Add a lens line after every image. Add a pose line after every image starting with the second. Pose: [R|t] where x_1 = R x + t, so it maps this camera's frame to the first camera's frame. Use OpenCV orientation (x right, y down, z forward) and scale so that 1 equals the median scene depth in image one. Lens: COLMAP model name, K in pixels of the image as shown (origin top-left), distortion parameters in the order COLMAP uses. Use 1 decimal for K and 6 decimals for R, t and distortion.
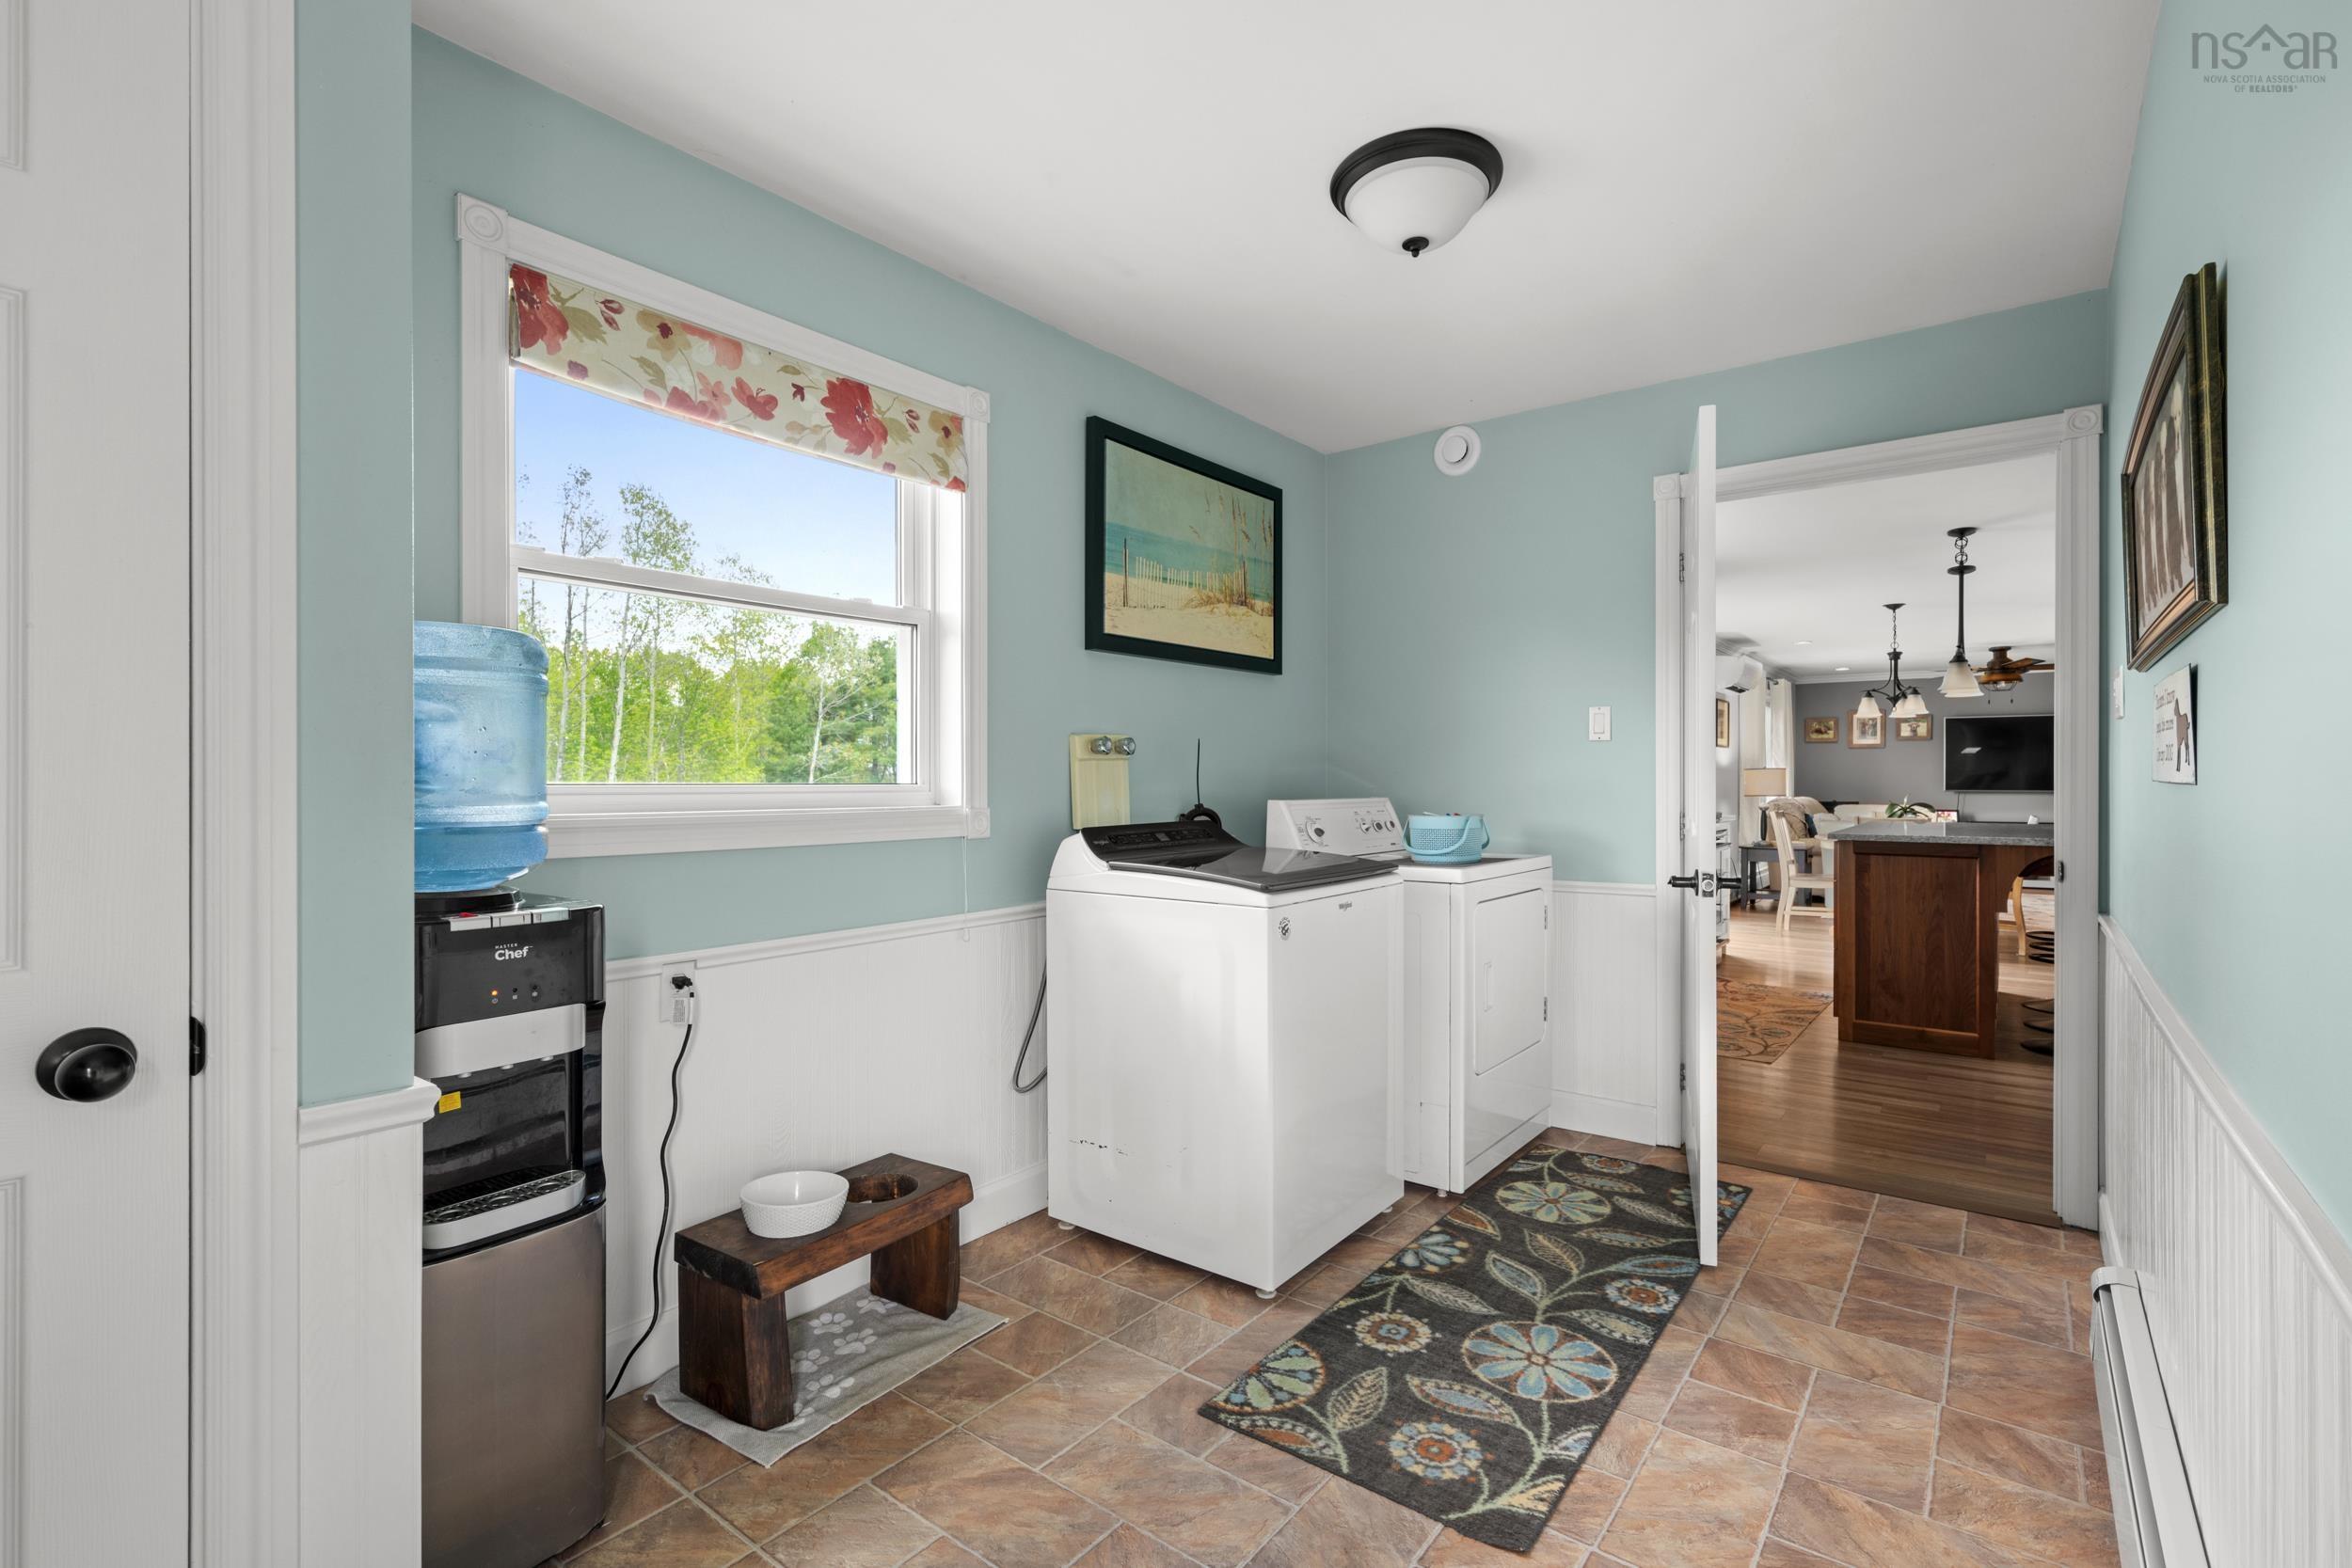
lens RADIAL K [[1046.6, 0, 1197.5], [0, 1046.6, 771.9], [0, 0, 1]] dist [-0.001549, 0.000126]
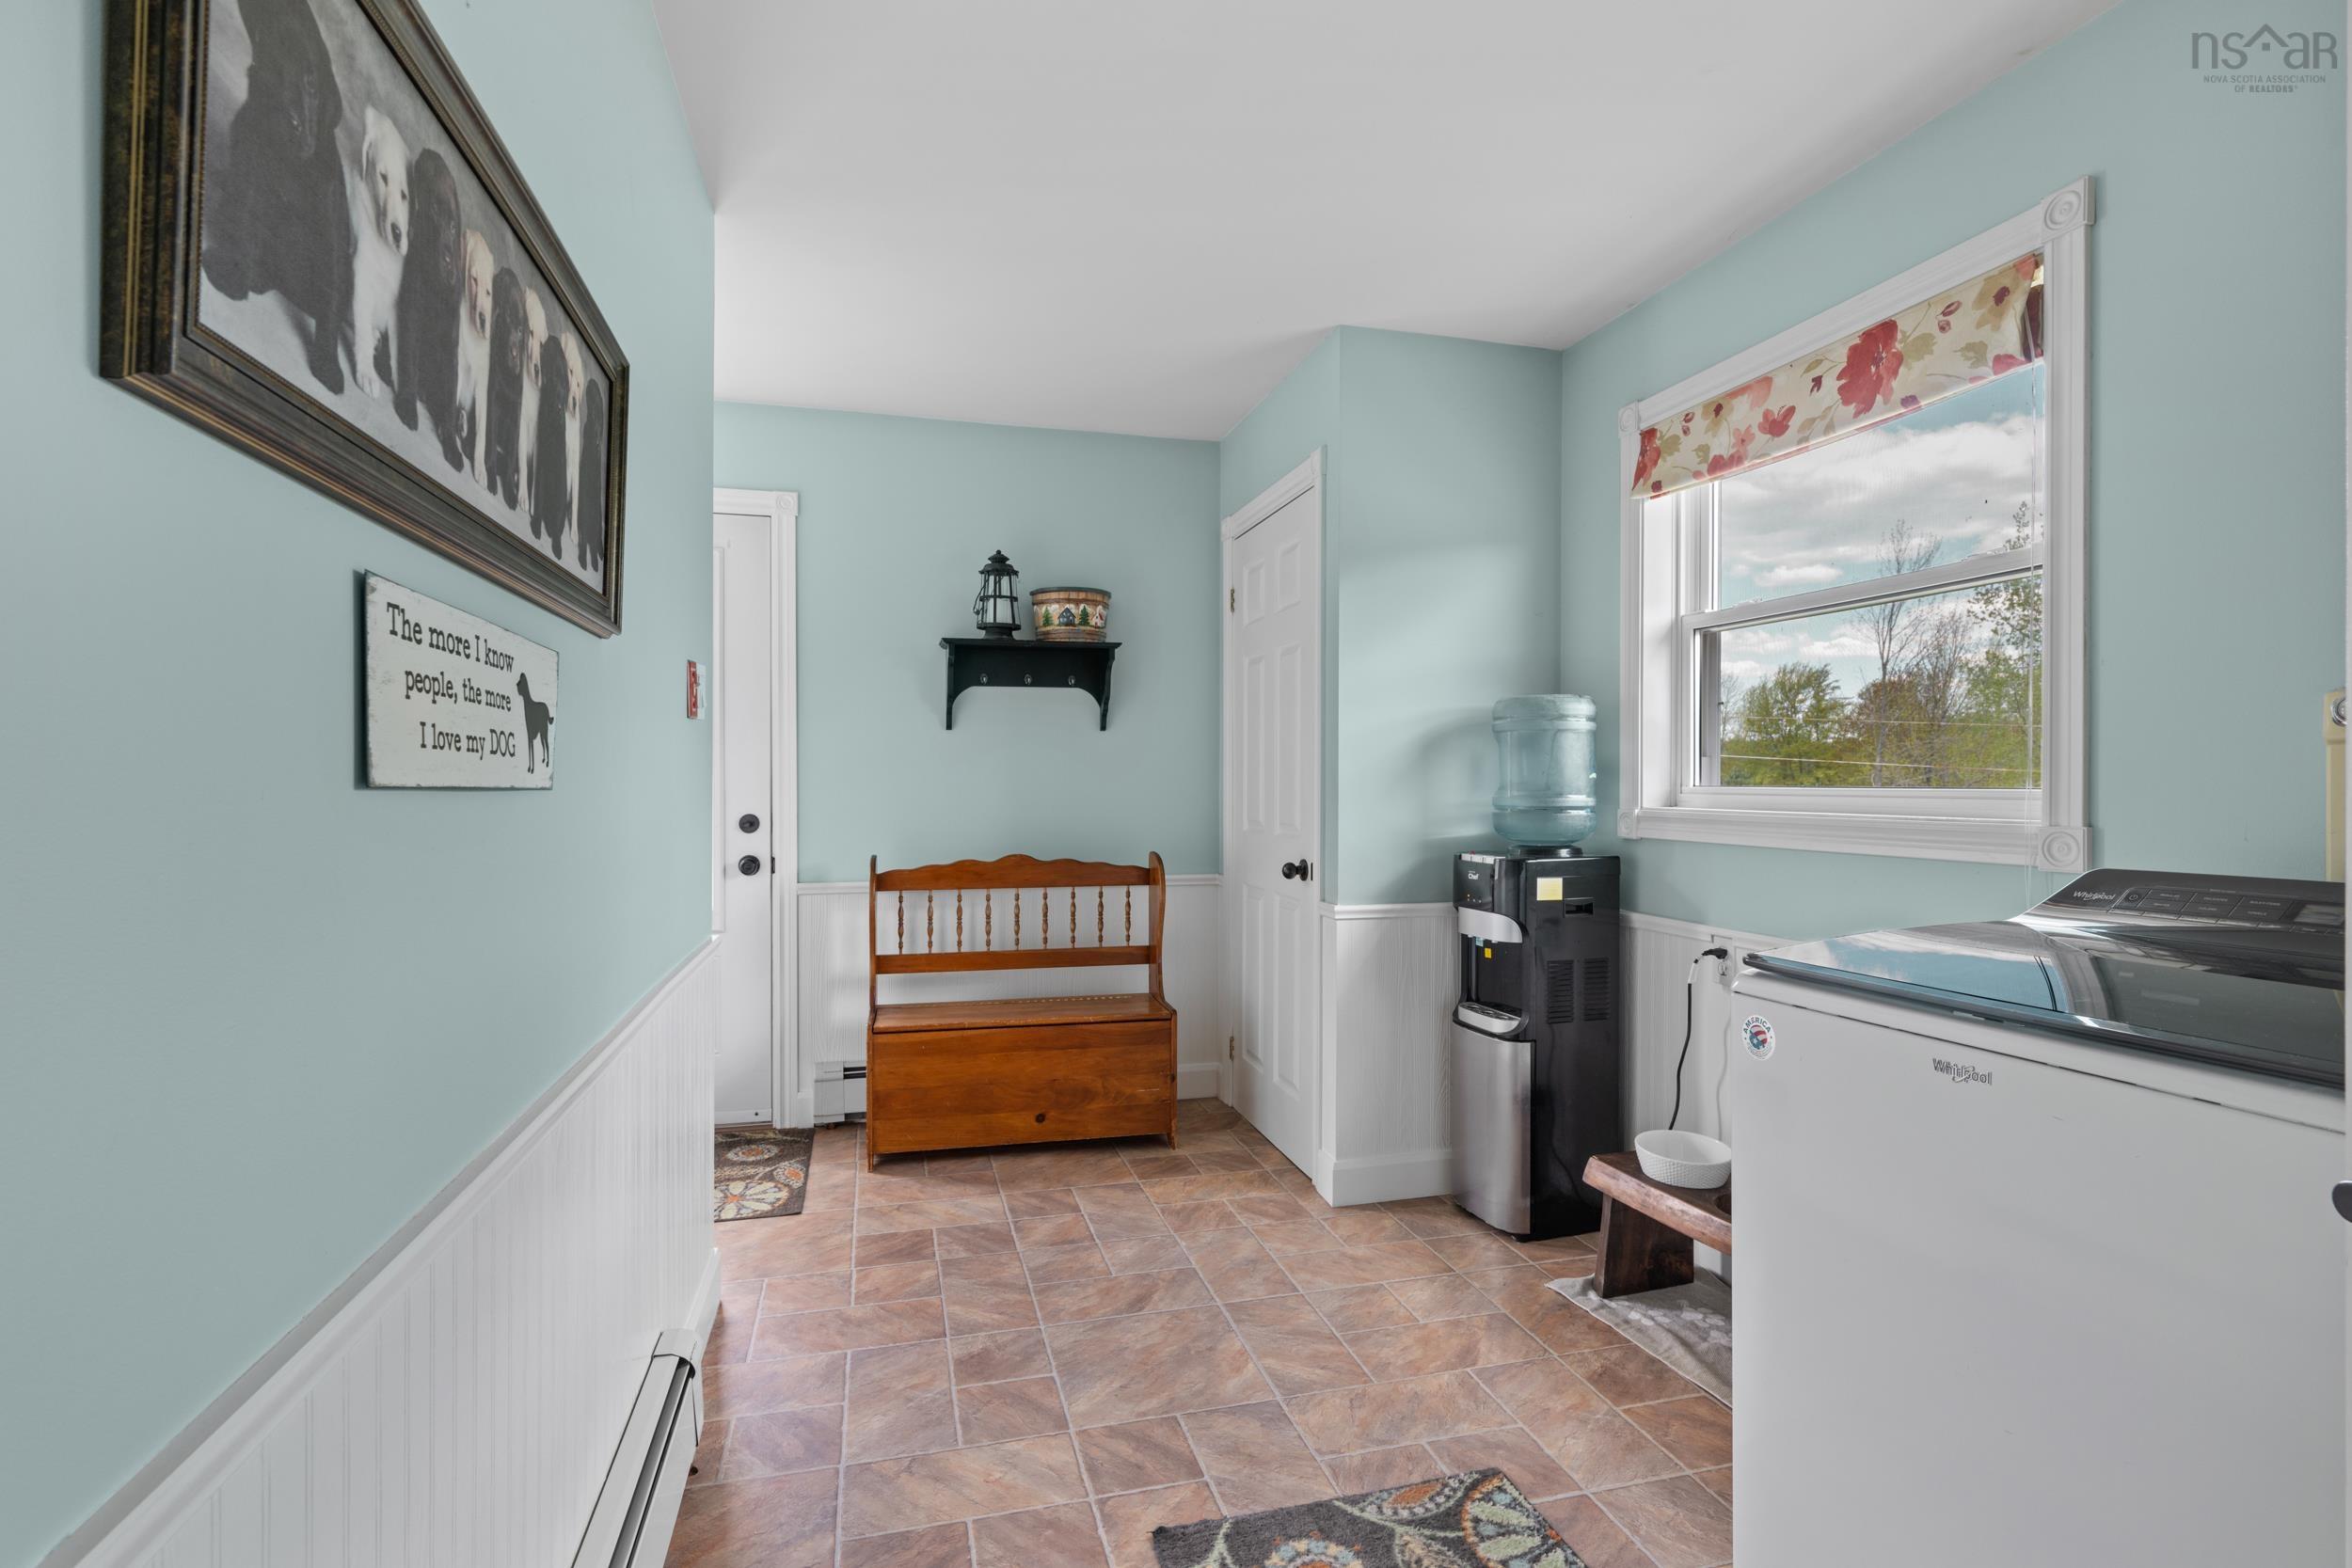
lens RADIAL K [[1145.0, 0, 1185.0], [0, 1145.0, 782.4], [0, 0, 1]] dist [-0.001779, -0.000029]
pose [[-0.606003, -0.002187, -0.795459, 0.926112], [0.001065, 0.999993, -0.003561, 0.010916], [0.795462, -0.003005, -0.605996, 1.333341]]
